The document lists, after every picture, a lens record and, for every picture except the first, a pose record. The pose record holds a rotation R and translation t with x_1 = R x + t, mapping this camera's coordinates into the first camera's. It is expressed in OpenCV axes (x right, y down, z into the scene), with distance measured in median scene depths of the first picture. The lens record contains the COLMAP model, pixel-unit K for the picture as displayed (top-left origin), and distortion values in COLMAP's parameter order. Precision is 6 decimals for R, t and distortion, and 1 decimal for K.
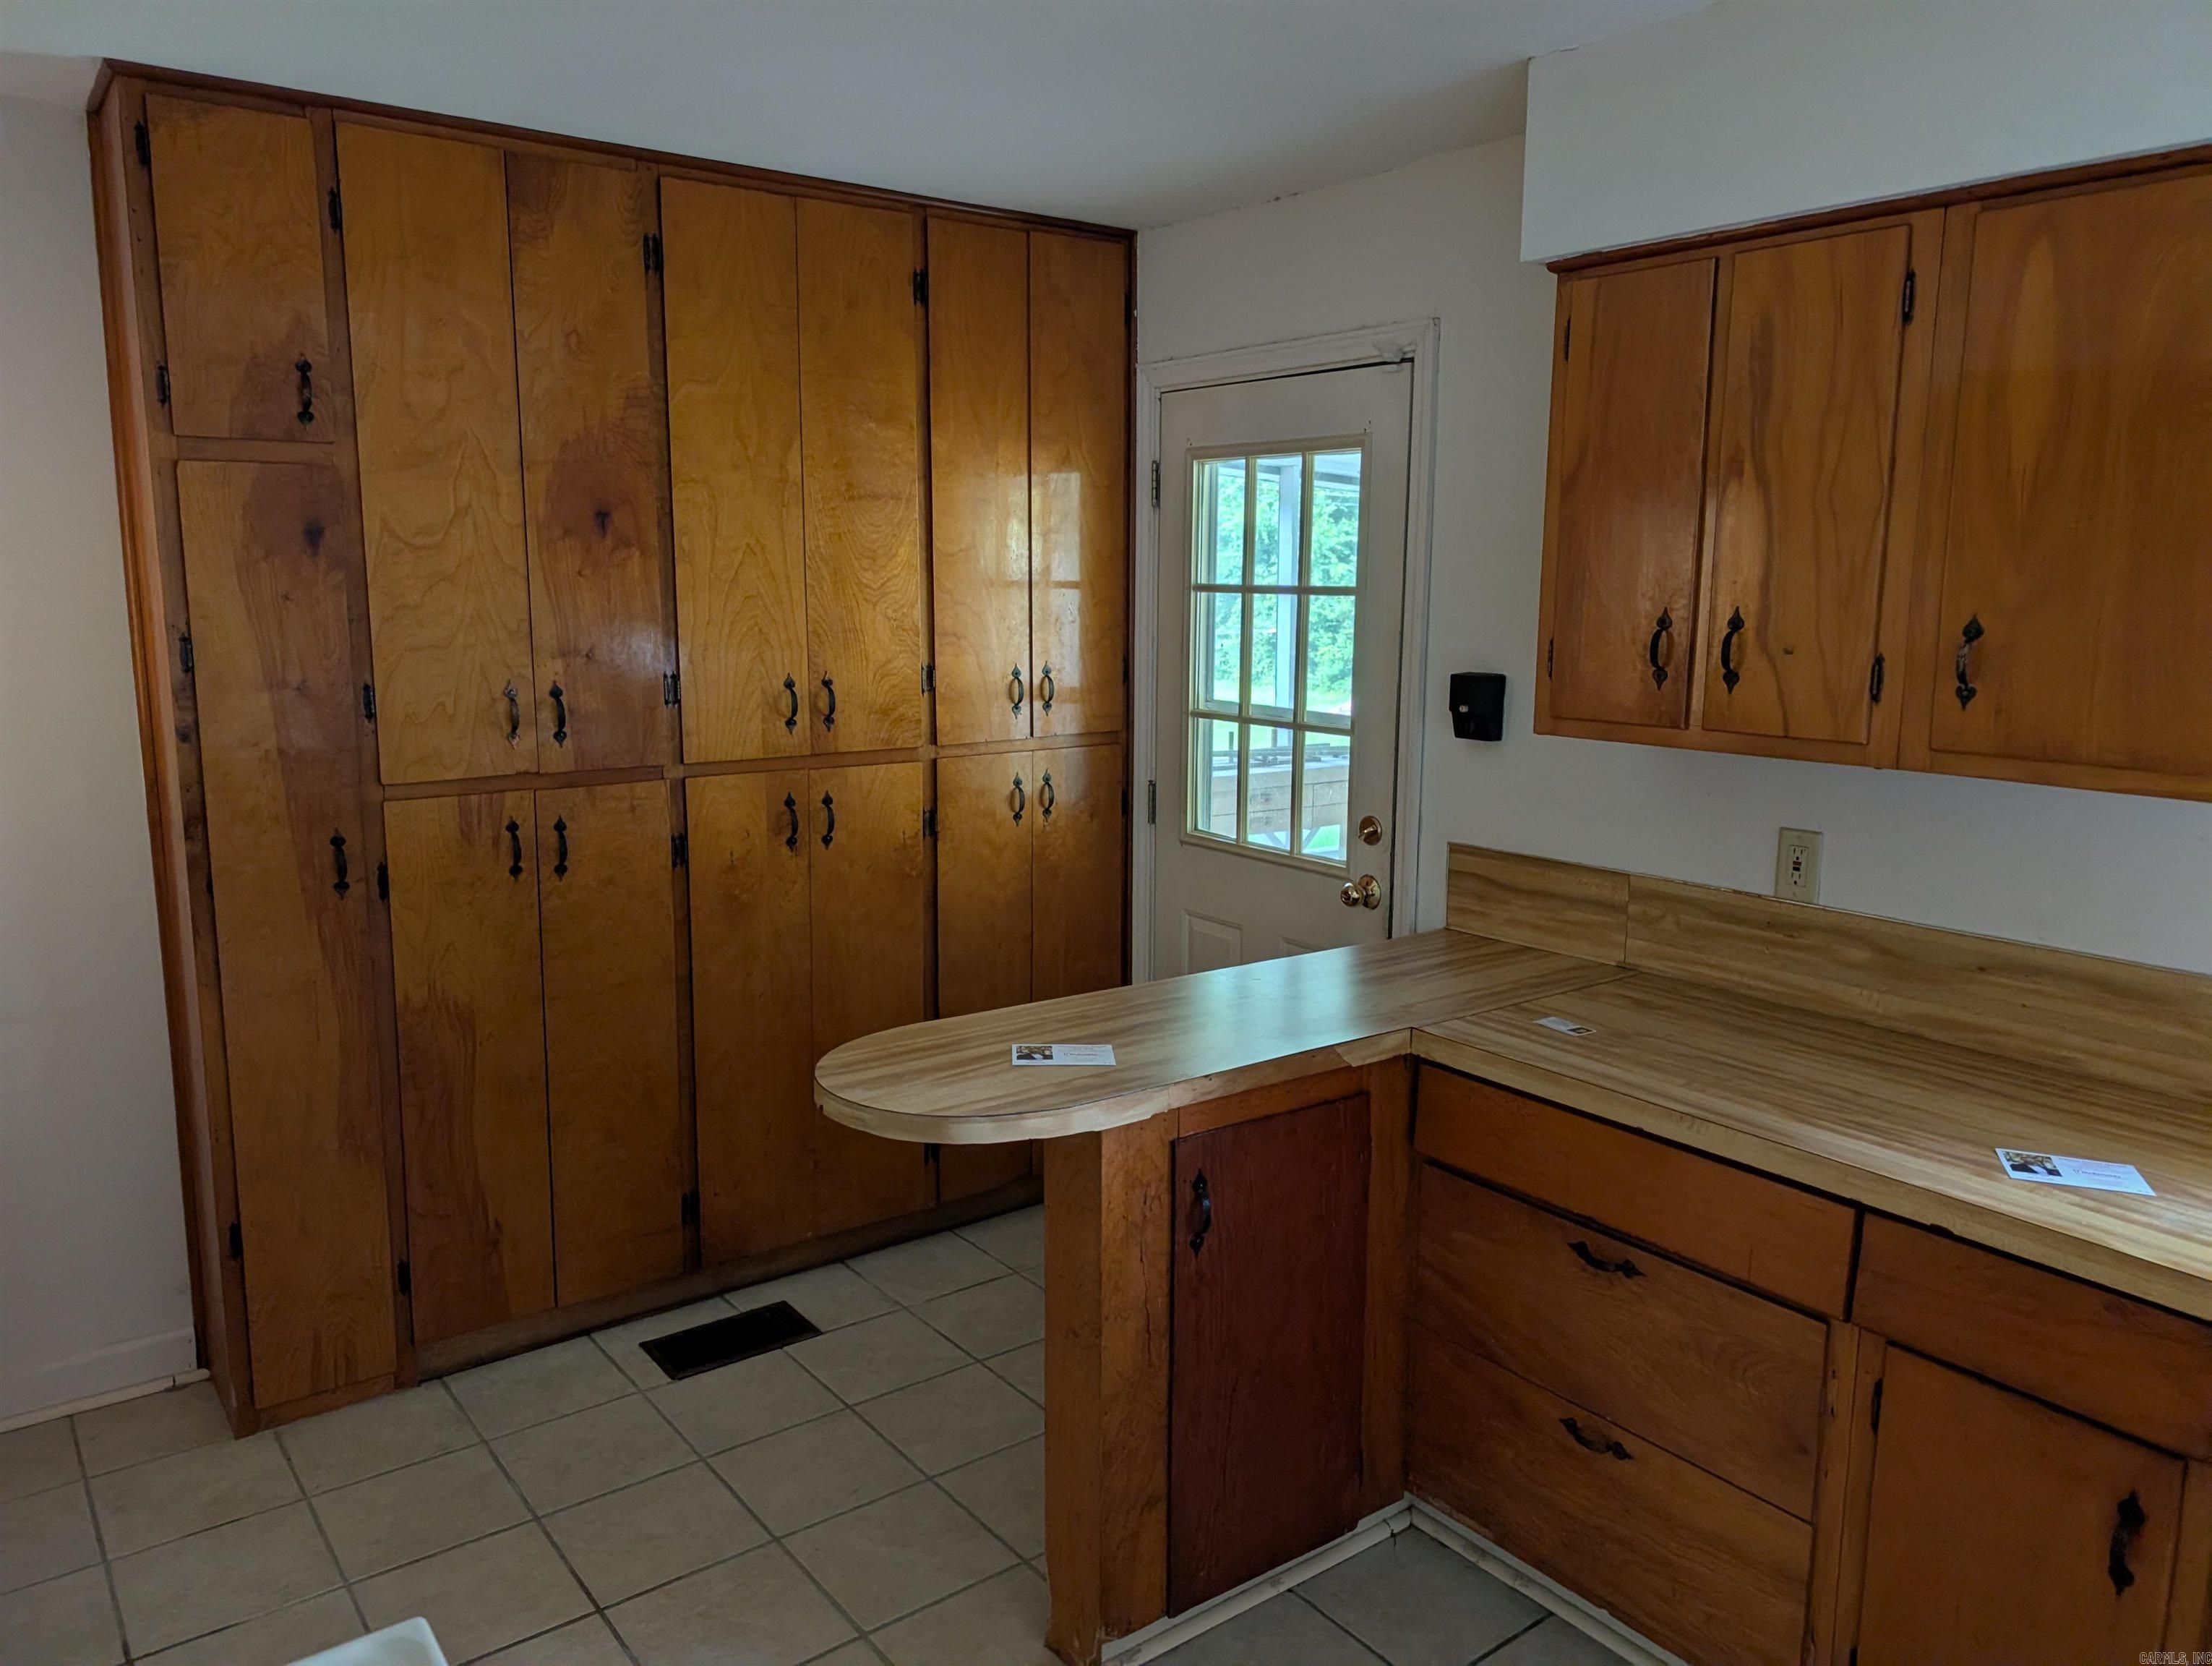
lens RADIAL K [[1587.7, 0, 1113.2], [0, 1587.7, 816.7], [0, 0, 1]] dist [0.019868, -0.019319]
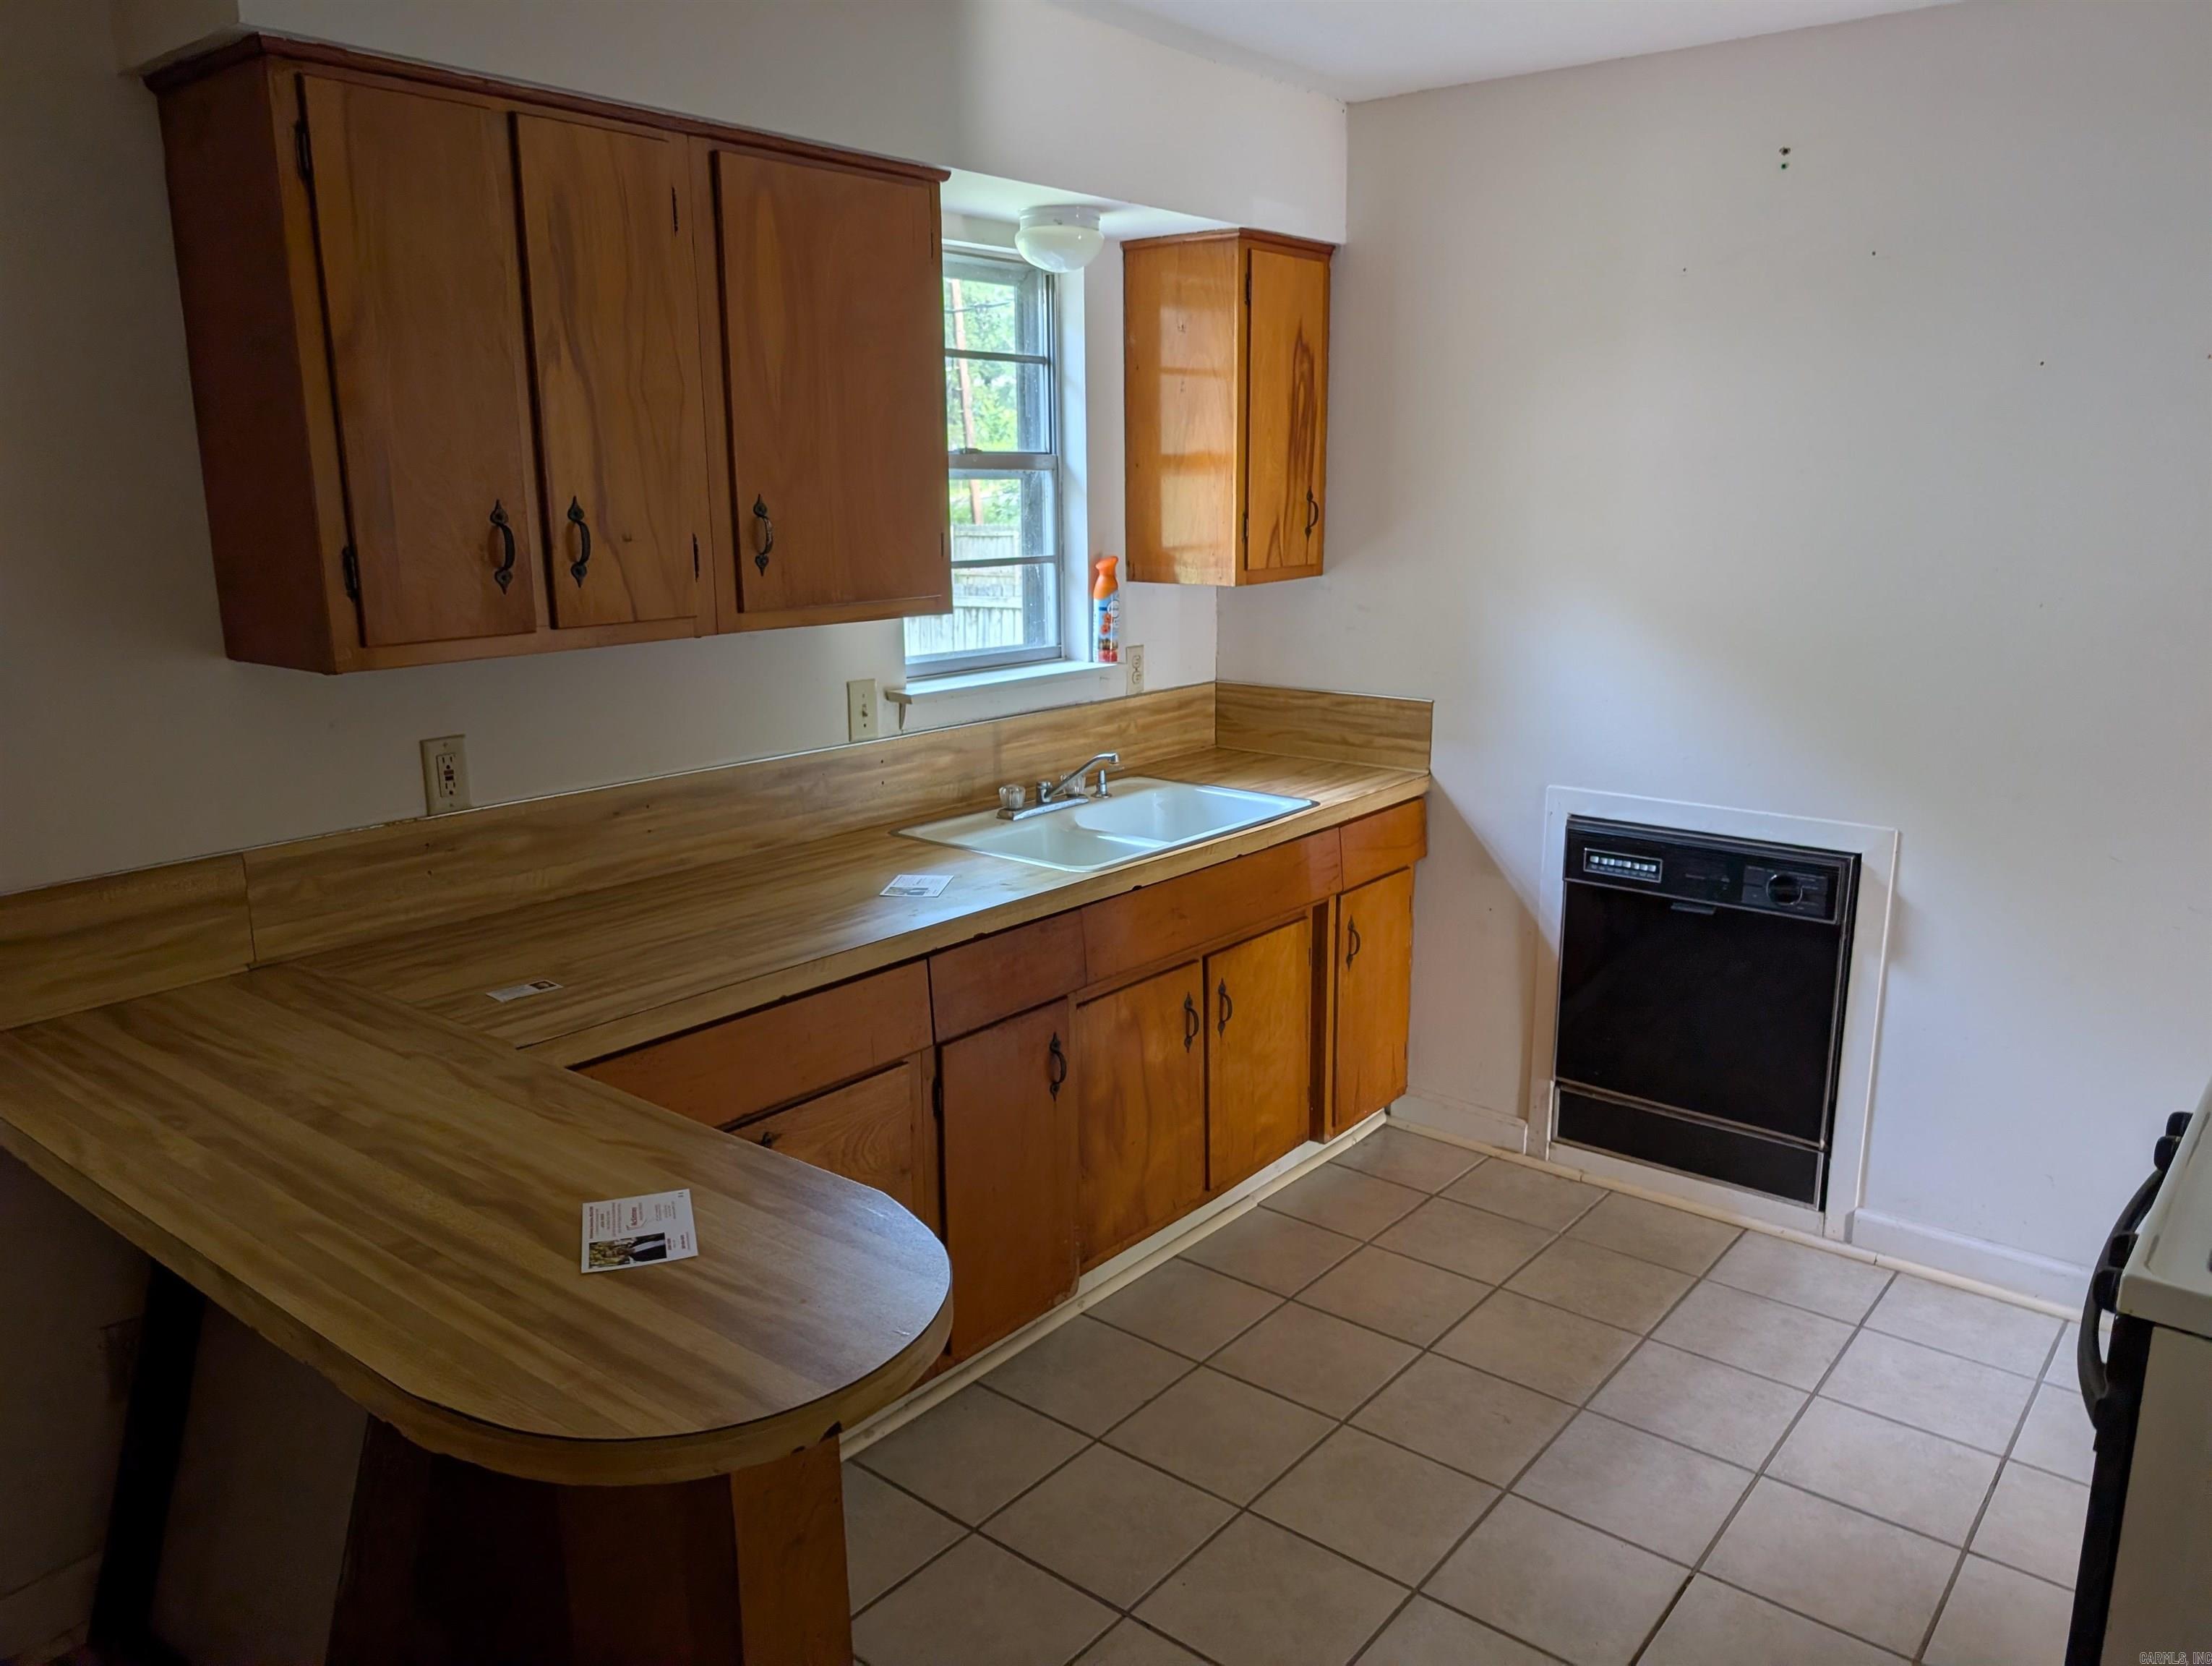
lens RADIAL K [[1587.7, 0, 1092.1], [0, 1587.7, 838.3], [0, 0, 1]] dist [0.019868, -0.019319]
pose [[-0.231497, -0.219580, 0.947731, -0.653416], [0.157233, 0.952941, 0.259193, -0.136776], [-0.960045, 0.209017, -0.186078, 0.931389]]
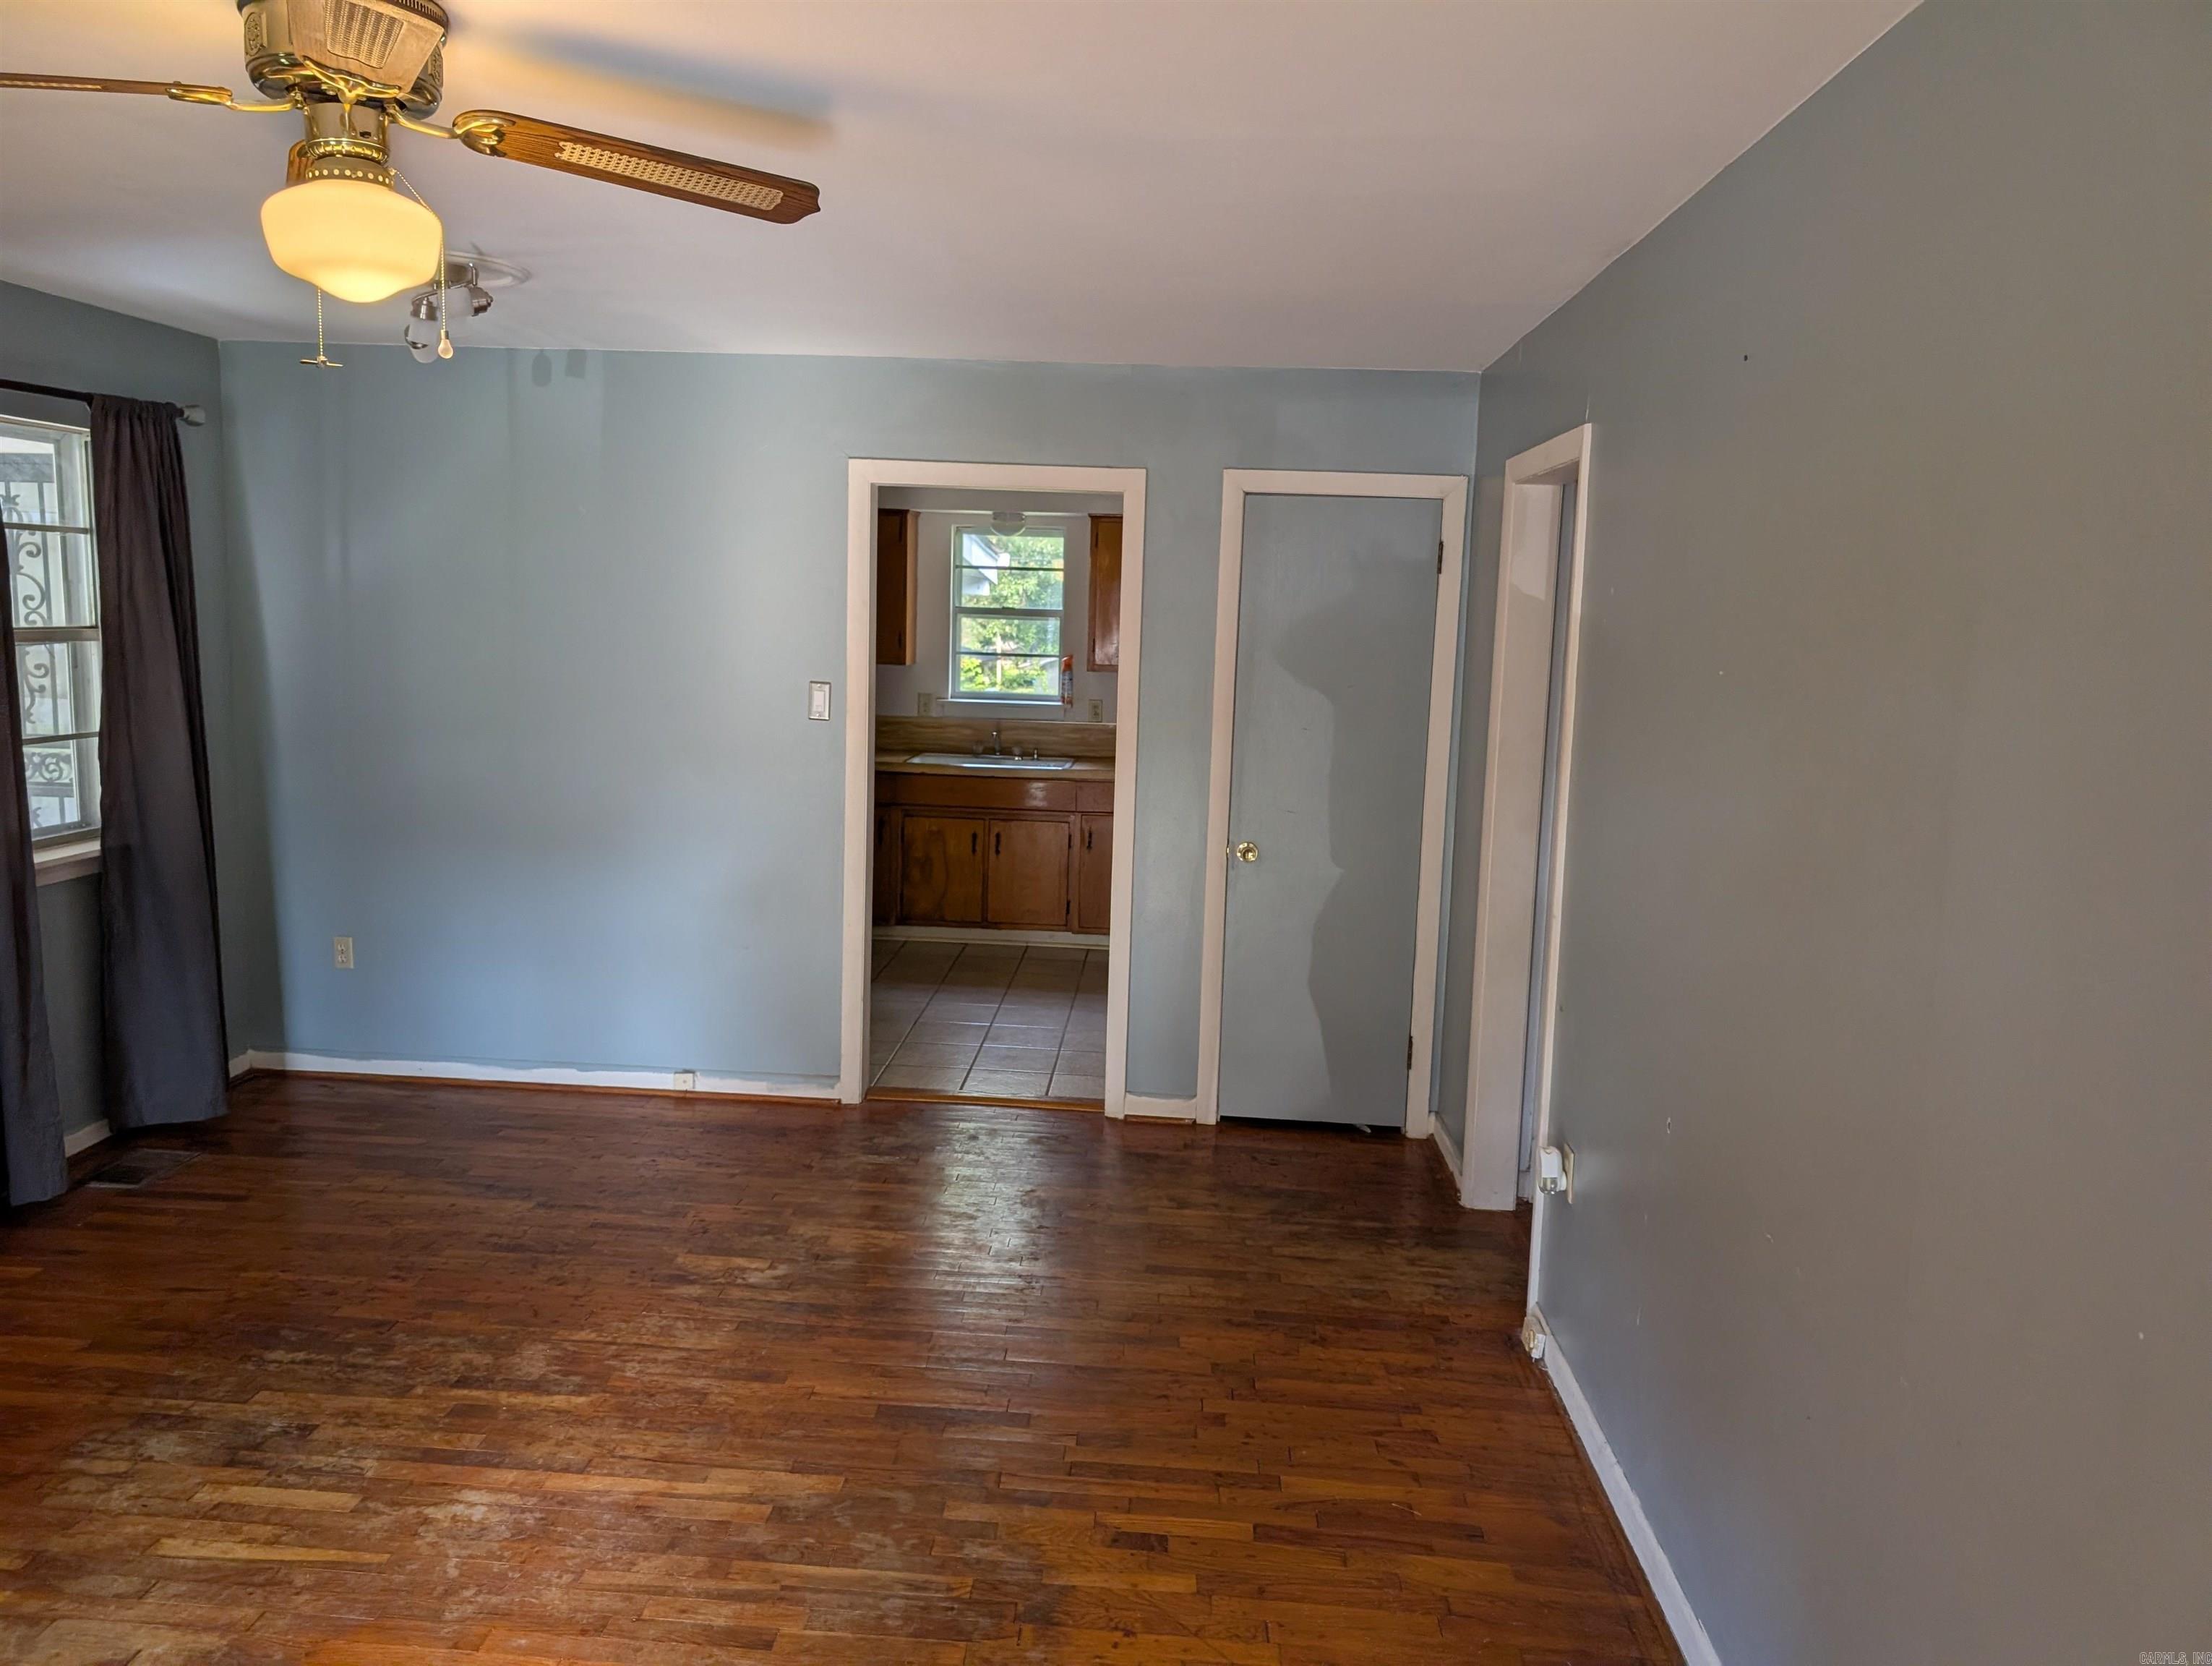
lens RADIAL K [[1587.7, 0, 1102.1], [0, 1587.7, 841.4], [0, 0, 1]] dist [0.019868, -0.019319]
pose [[0.647101, -0.099472, 0.755887, -1.760920], [0.088080, 0.994567, 0.055477, 0.226343], [-0.757299, 0.030679, 0.652347, -1.786656]]
